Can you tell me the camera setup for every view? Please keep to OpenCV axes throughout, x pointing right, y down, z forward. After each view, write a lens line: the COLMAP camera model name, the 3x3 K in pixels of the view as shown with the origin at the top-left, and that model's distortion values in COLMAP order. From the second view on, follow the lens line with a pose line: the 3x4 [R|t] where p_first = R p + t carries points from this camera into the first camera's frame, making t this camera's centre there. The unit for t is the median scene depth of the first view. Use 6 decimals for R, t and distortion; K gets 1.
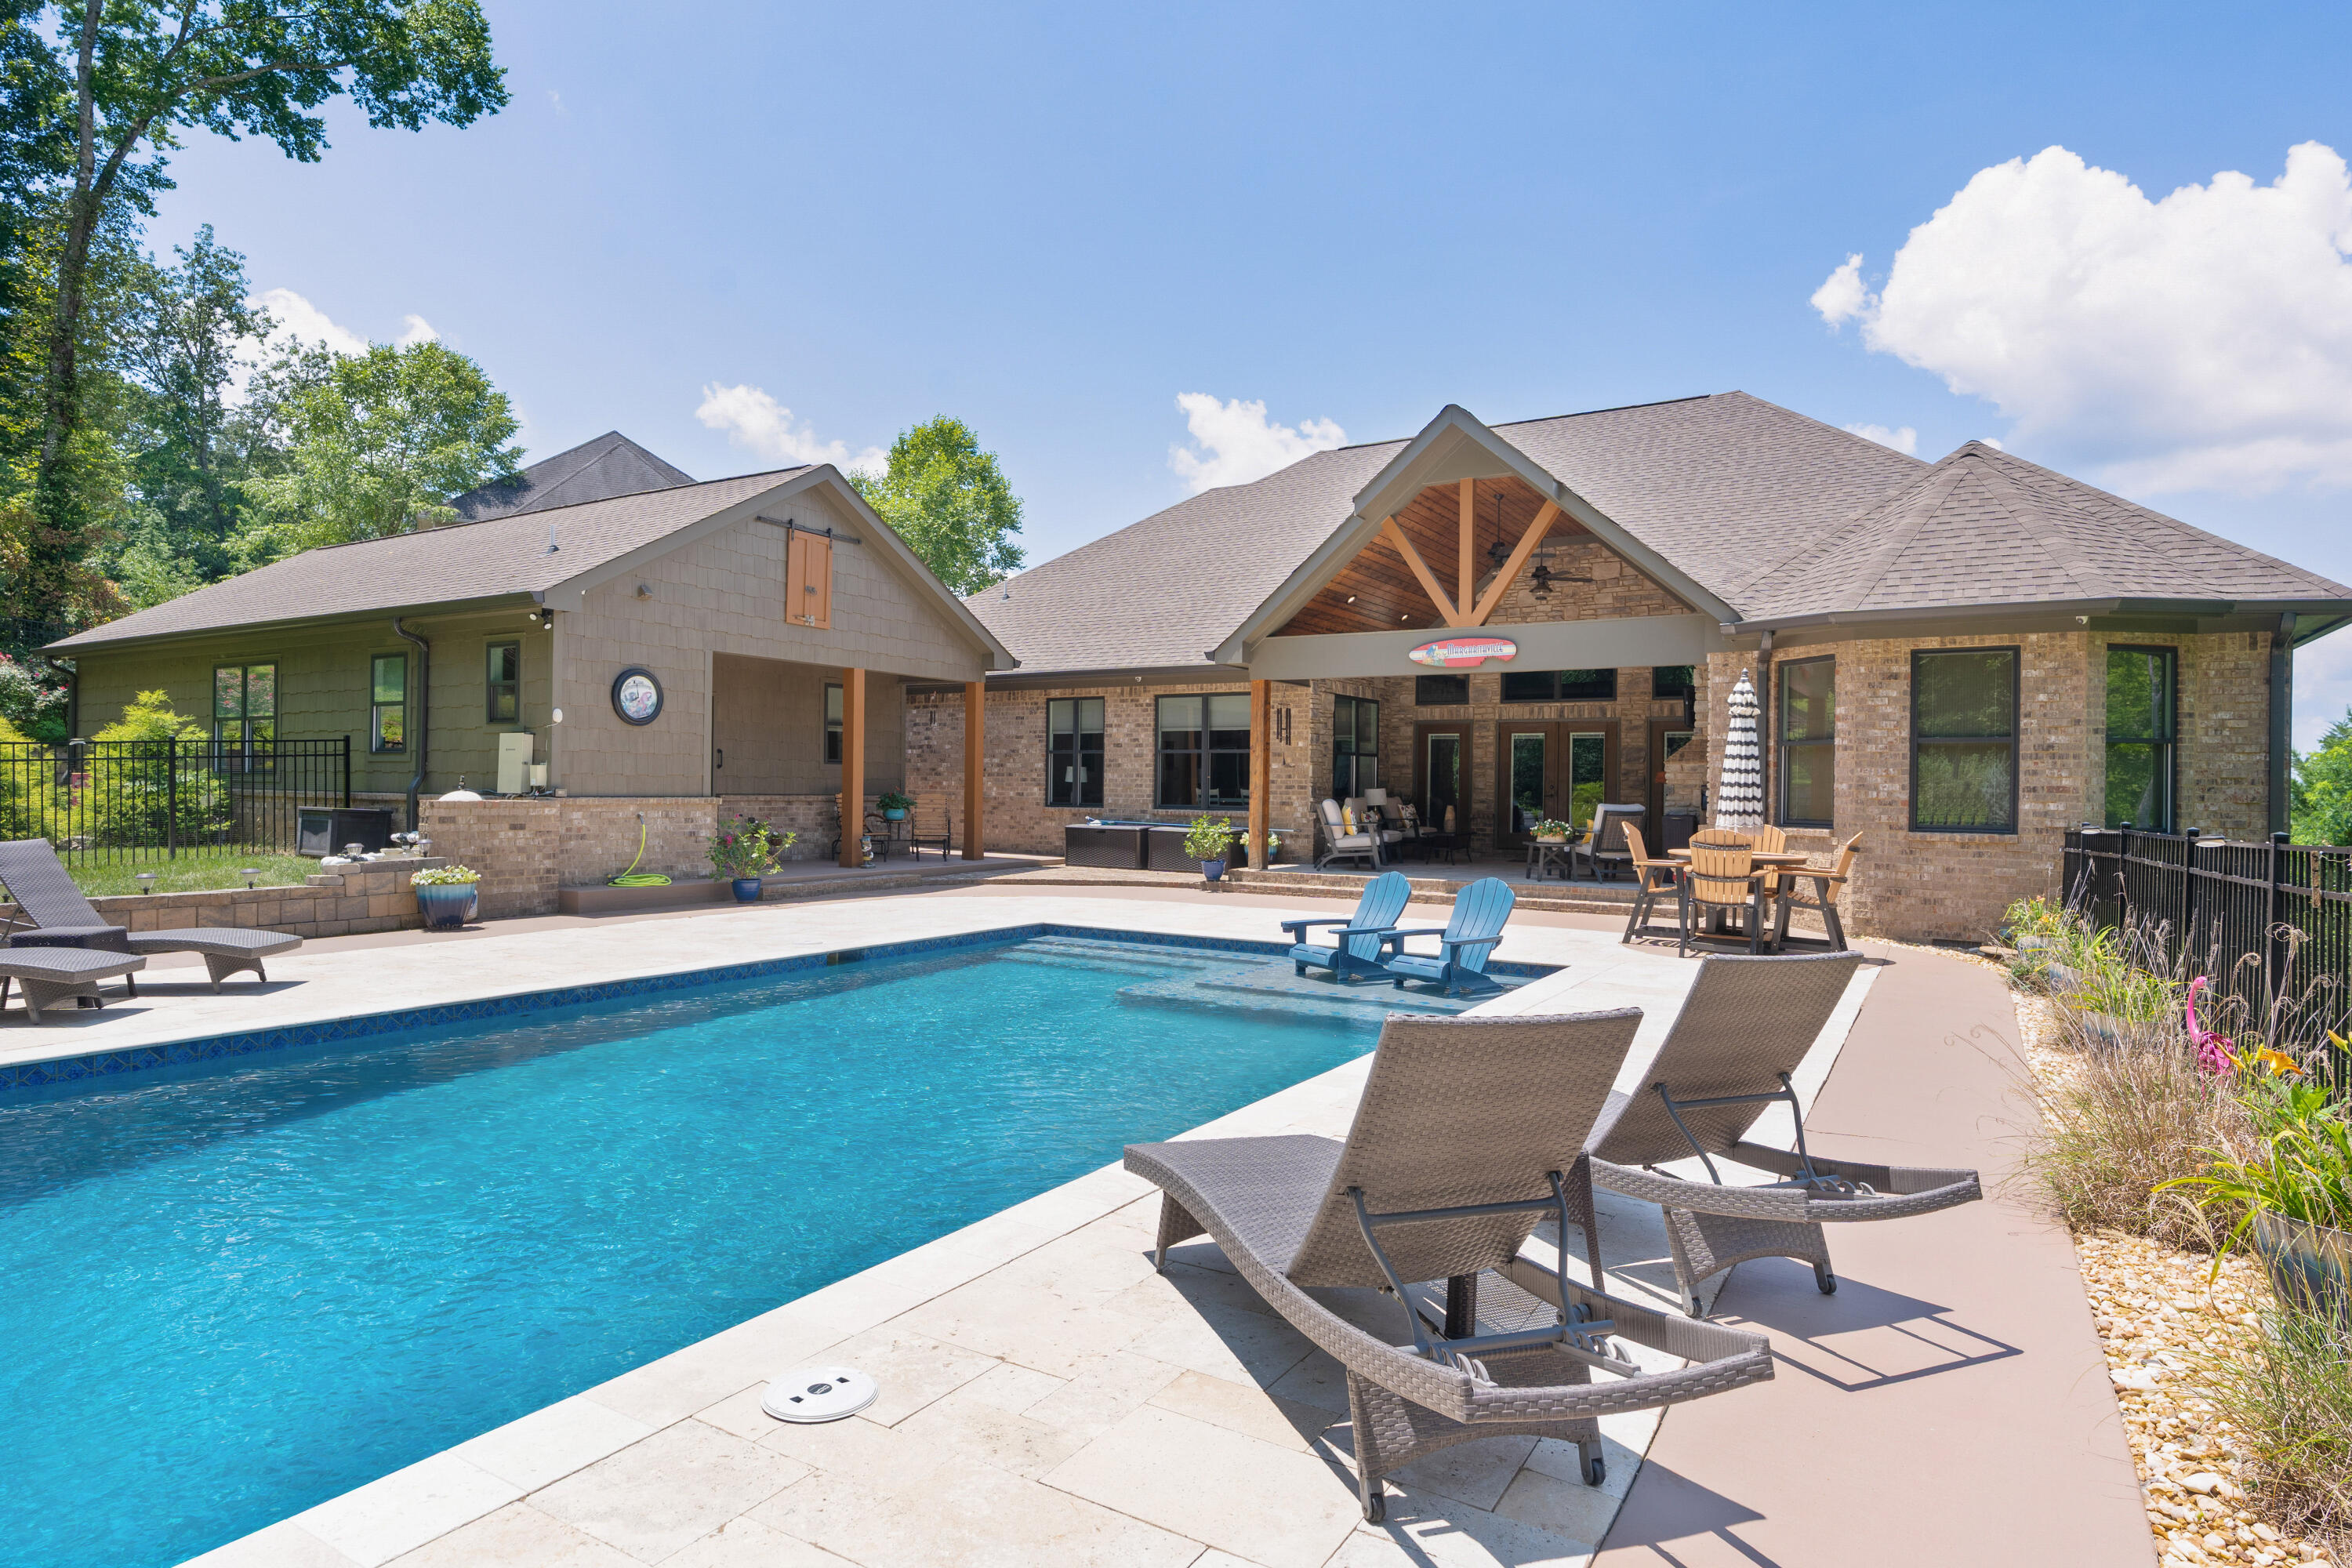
lens RADIAL K [[1333.2, 0, 1145.1], [0, 1333.2, 777.9], [0, 0, 1]] dist [-0.004516, 0.001670]
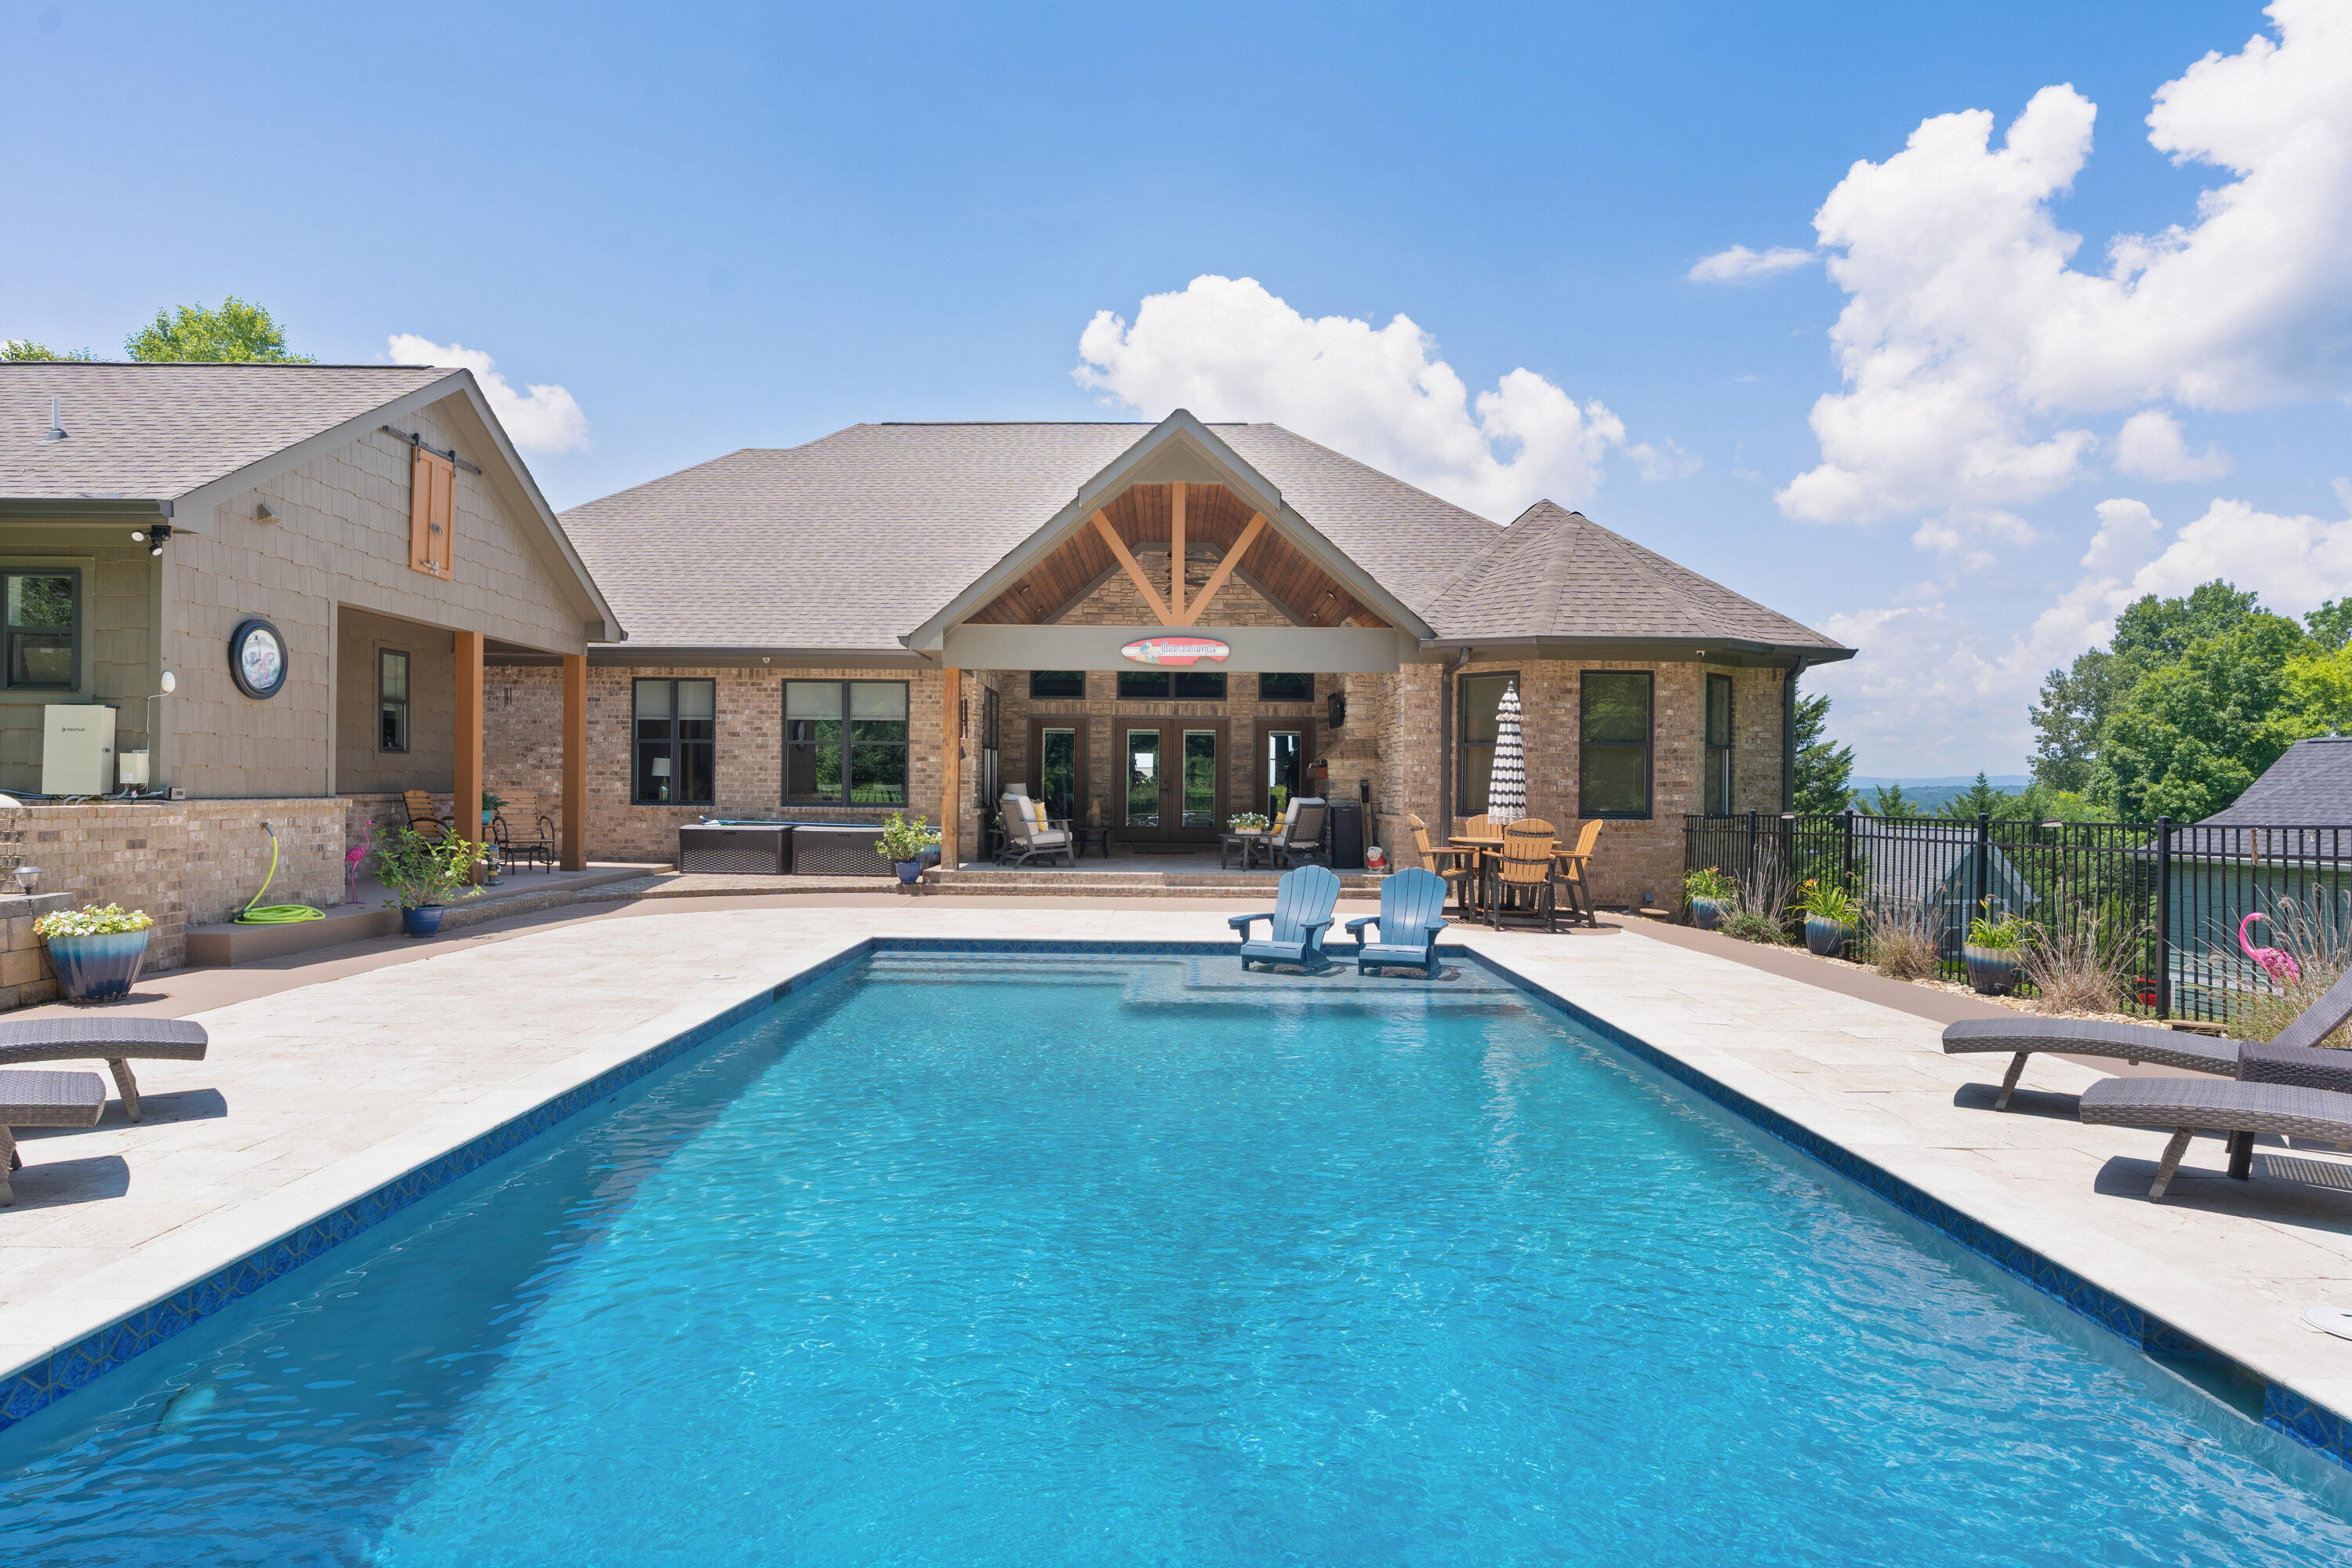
lens RADIAL K [[1372.0, 0, 1171.5], [0, 1372.0, 784.7], [0, 0, 1]] dist [-0.007306, 0.003032]
pose [[0.846847, -0.002723, 0.531830, -0.336030], [-0.003431, 0.999938, 0.010583, -0.002471], [-0.531826, -0.010787, 0.846785, 0.107768]]
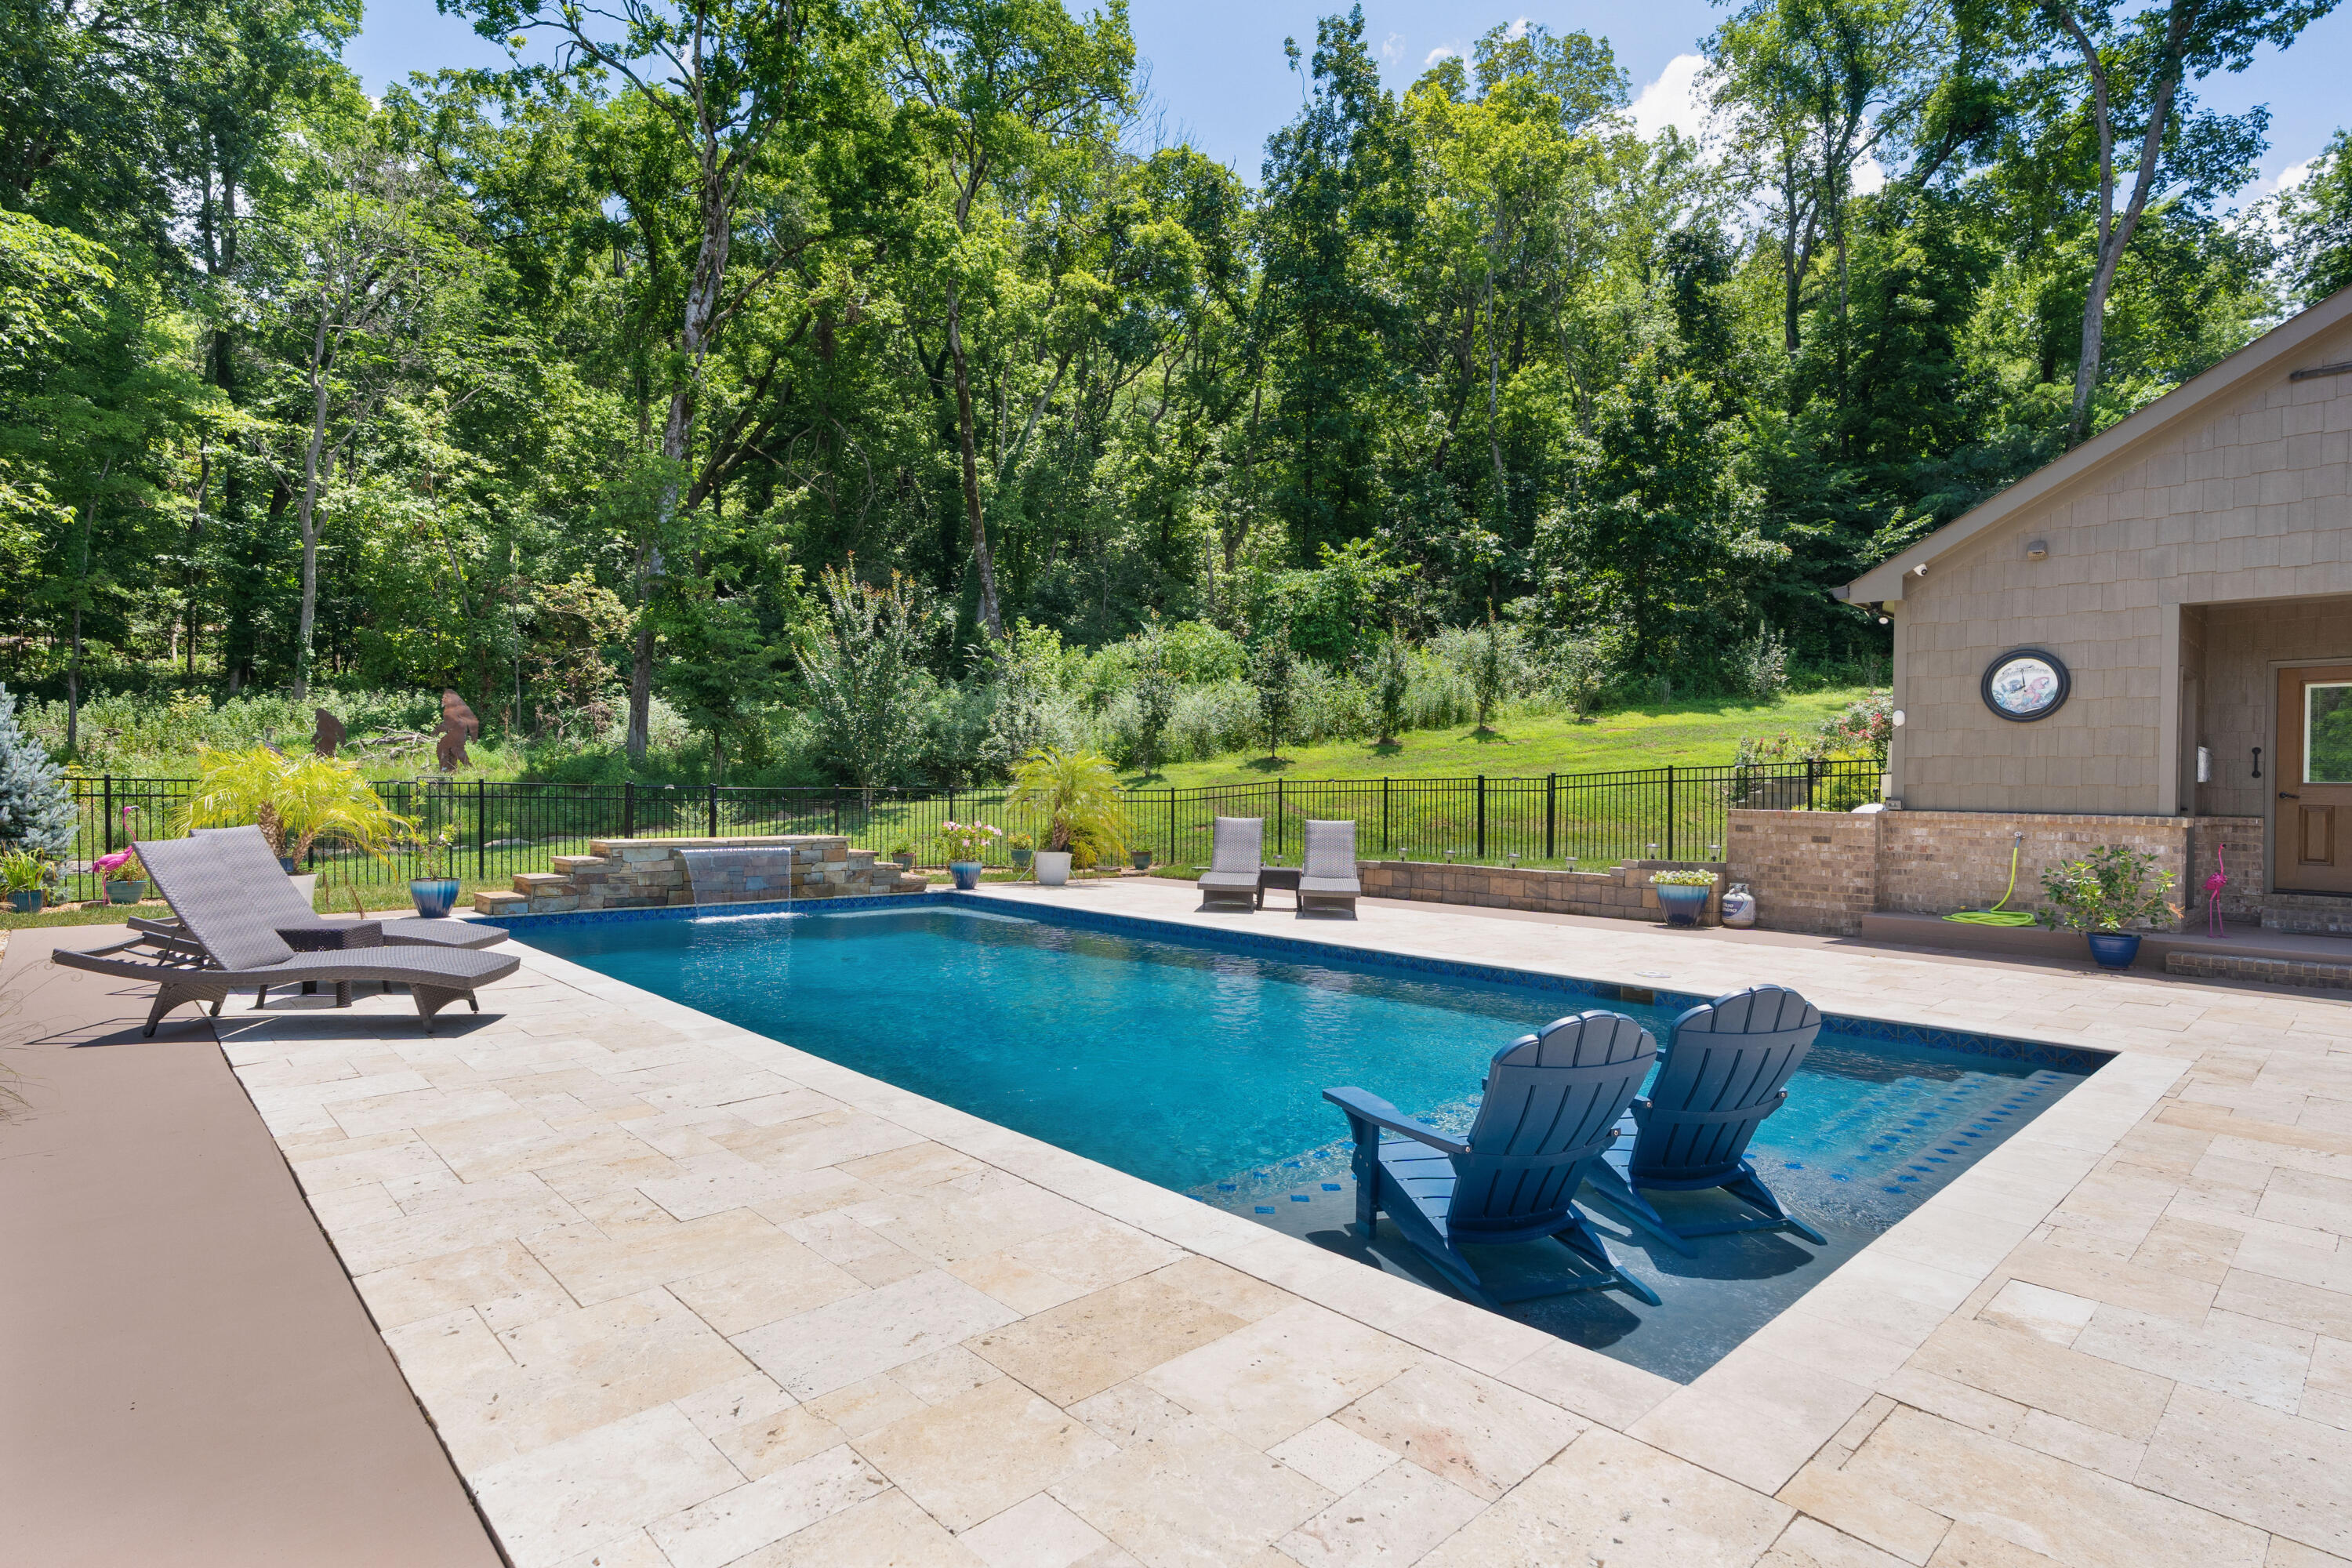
lens RADIAL K [[1187.8, 0, 1174.6], [0, 1187.8, 783.0], [0, 0, 1]] dist [0.003554, -0.001054]
pose [[-0.246478, -0.018816, -0.968966, 0.395303], [-0.014183, 0.999774, -0.015806, 0.013898], [0.969045, 0.009847, -0.246689, 0.648480]]
